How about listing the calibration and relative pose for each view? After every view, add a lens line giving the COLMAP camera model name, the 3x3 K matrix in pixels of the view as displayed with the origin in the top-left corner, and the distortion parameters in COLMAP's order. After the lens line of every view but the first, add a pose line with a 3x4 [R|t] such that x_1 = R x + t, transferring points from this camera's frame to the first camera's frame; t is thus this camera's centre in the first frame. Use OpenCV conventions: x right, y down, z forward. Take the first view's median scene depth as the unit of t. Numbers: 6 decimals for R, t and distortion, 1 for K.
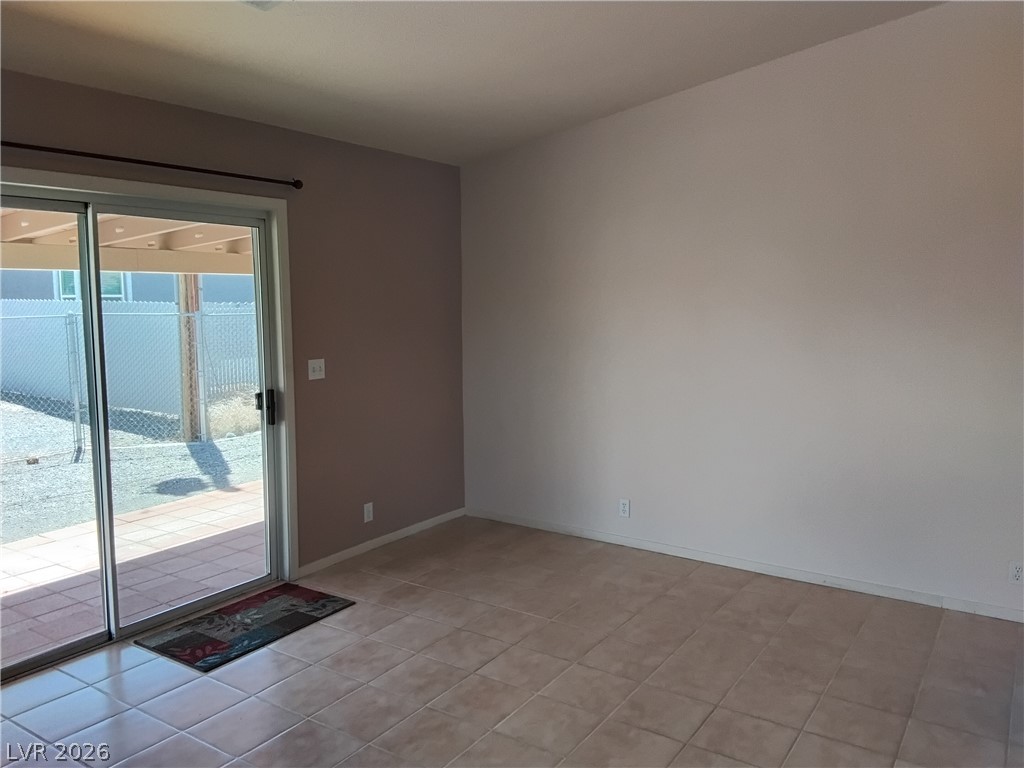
lens RADIAL K [[788.4, 0, 510.6], [0, 788.4, 374.9], [0, 0, 1]] dist [0.114046, -0.152059]
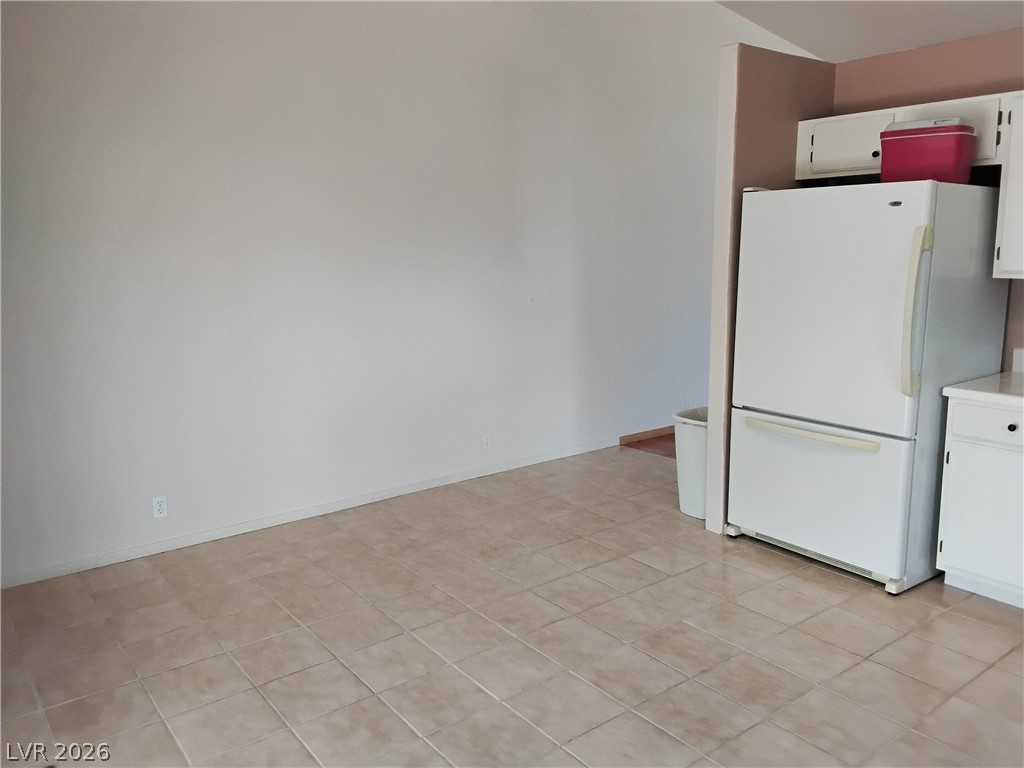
lens RADIAL K [[788.4, 0, 510.6], [0, 788.4, 374.9], [0, 0, 1]] dist [0.114046, -0.152059]
pose [[0.321909, -0.158836, 0.933352, -0.645841], [0.110588, 0.985387, 0.129550, -0.042450], [-0.940290, 0.061514, 0.334770, 0.503042]]
